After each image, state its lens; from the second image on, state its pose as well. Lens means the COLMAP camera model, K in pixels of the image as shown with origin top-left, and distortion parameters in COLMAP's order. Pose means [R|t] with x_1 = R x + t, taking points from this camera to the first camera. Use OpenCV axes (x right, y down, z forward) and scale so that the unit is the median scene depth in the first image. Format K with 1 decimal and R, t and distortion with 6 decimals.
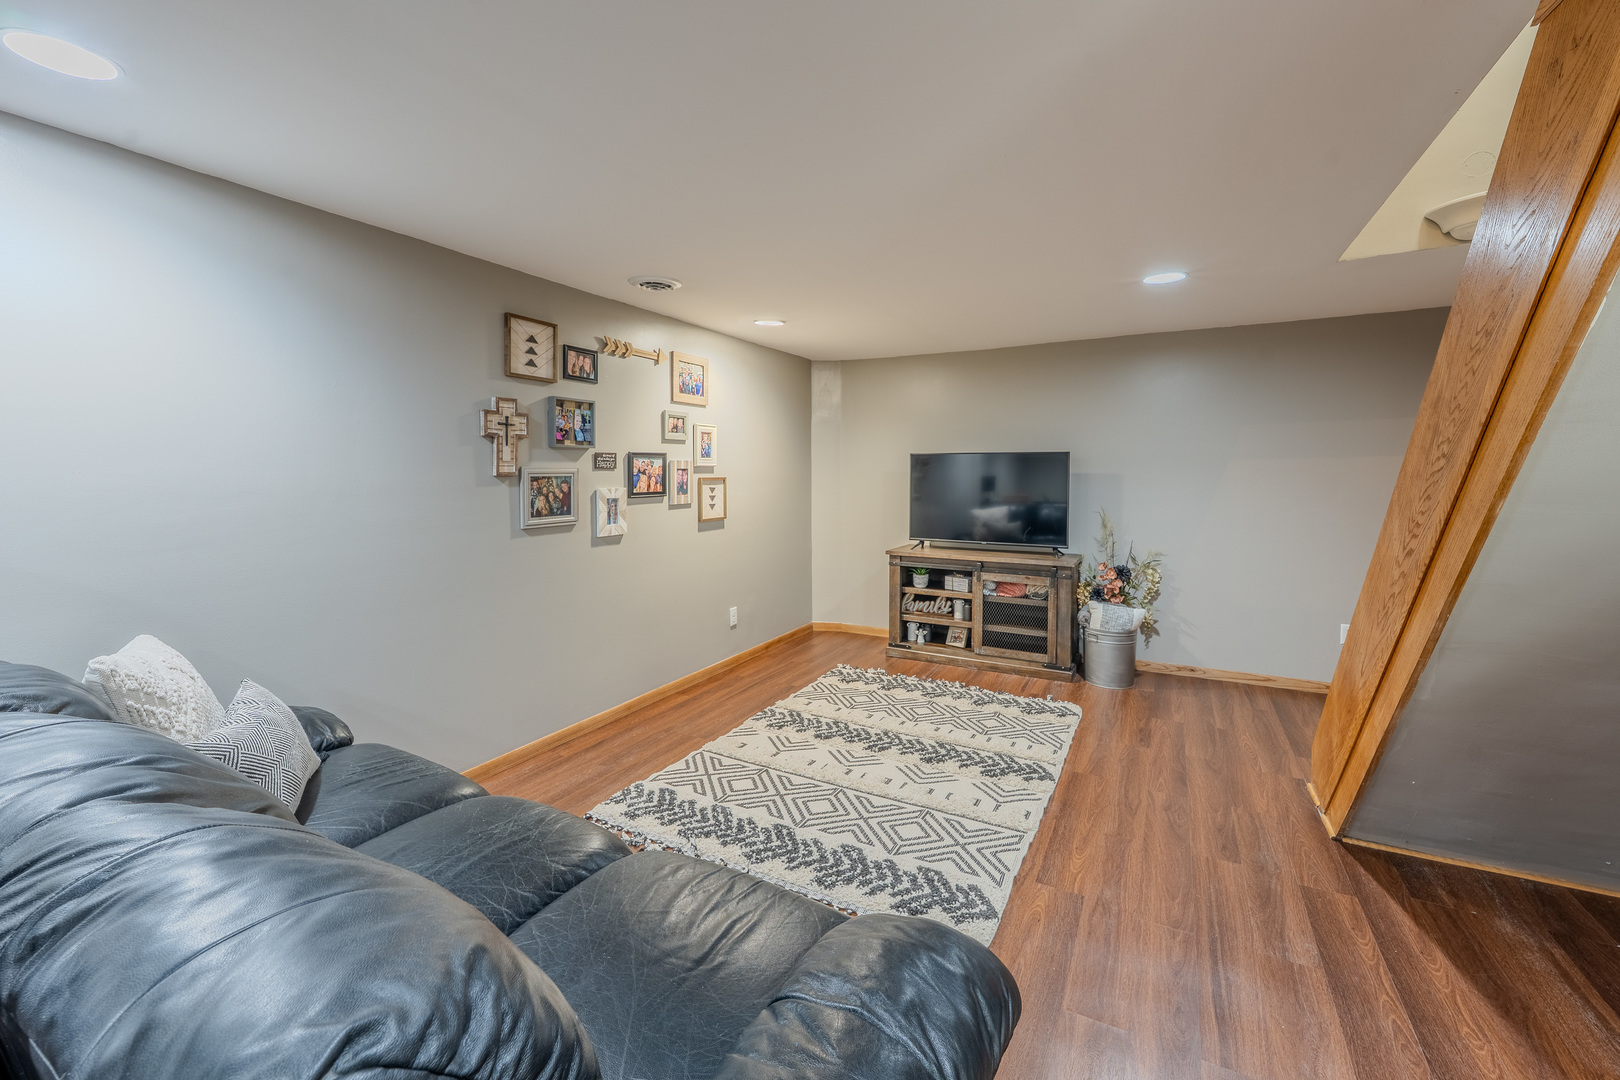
lens RADIAL K [[674.1, 0, 804.2], [0, 674.1, 495.1], [0, 0, 1]] dist [0.002537, -0.000083]
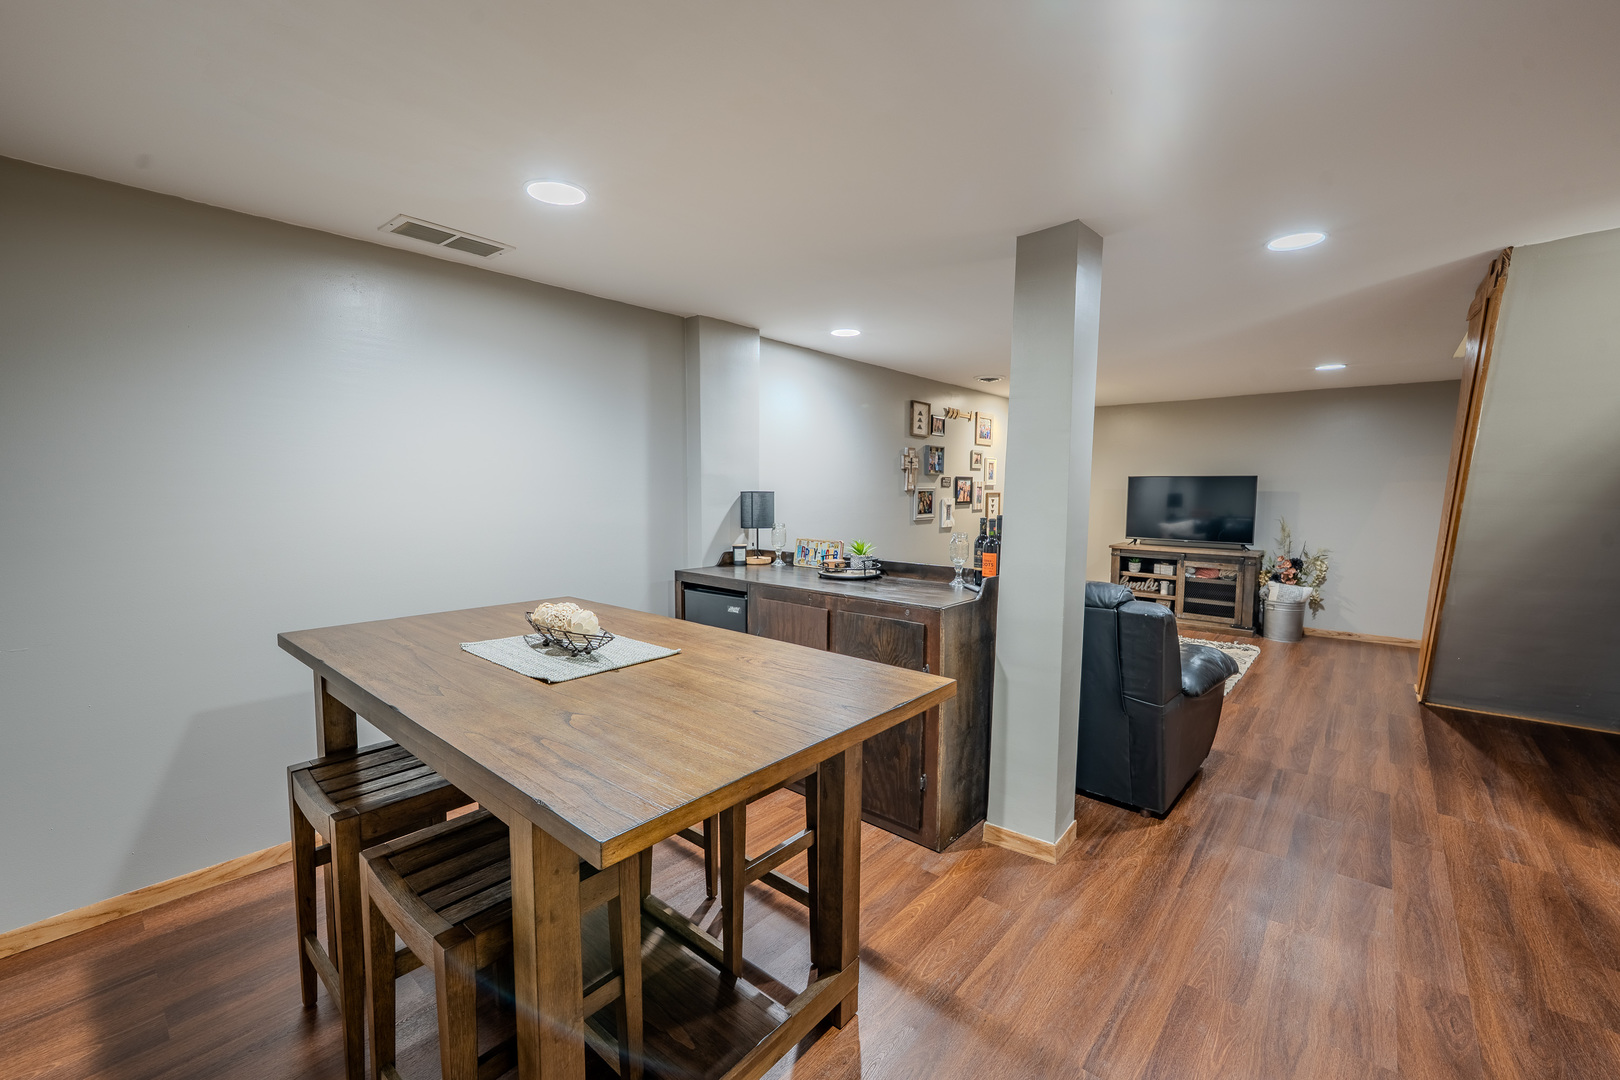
lens RADIAL K [[656.5, 0, 793.2], [0, 656.5, 537.3], [0, 0, 1]] dist [-0.017875, -0.000246]
pose [[0.972609, 0.021093, -0.231487, -0.245237], [-0.011888, 0.999085, 0.041088, 0.020472], [0.232142, -0.037210, 0.971970, -0.580825]]
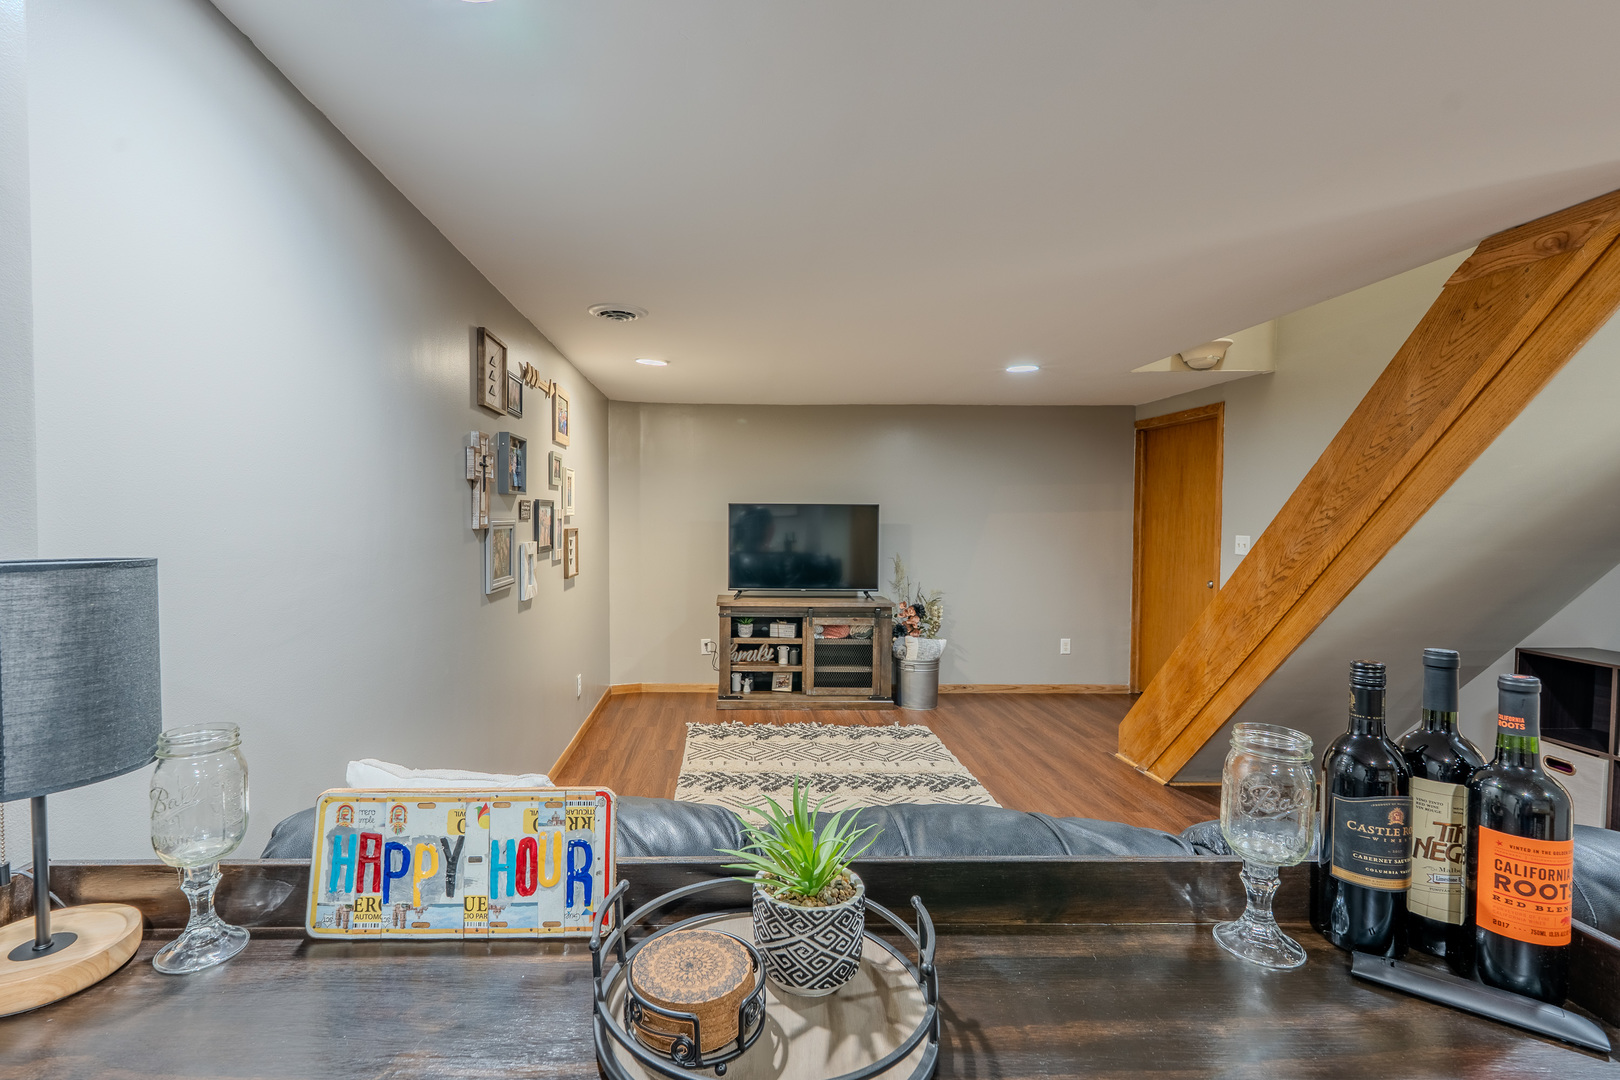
lens RADIAL K [[737.9, 0, 742.2], [0, 737.9, 541.3], [0, 0, 1]] dist [-0.001377, -0.000066]
pose [[0.869034, -0.011516, 0.494618, -0.444802], [0.012665, 0.999919, 0.001029, -0.007962], [-0.494590, 0.005370, 0.869110, 0.055836]]
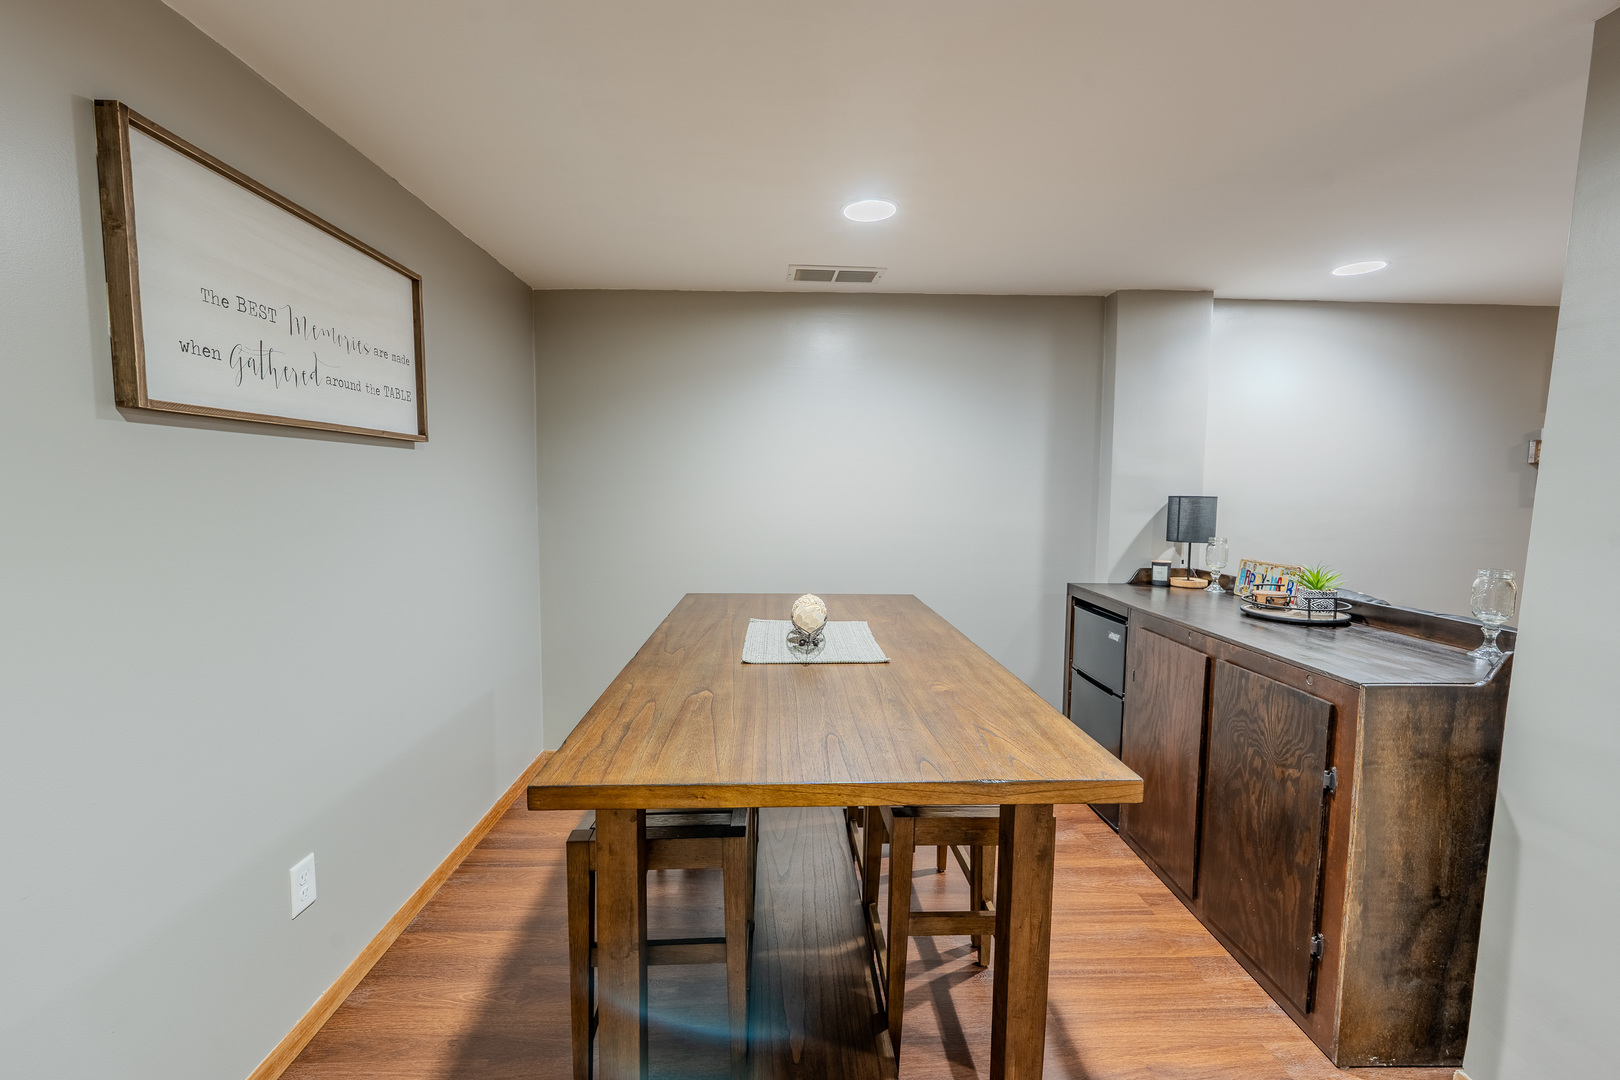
lens RADIAL K [[645.2, 0, 810.0], [0, 645.2, 540.0], [0, 0, 1]] dist [-0.000664, -0.000225]
pose [[0.498773, 0.072513, -0.863694, -0.097330], [-0.037684, 0.997366, 0.061973, 0.014898], [0.865913, 0.001637, 0.500192, -0.429733]]
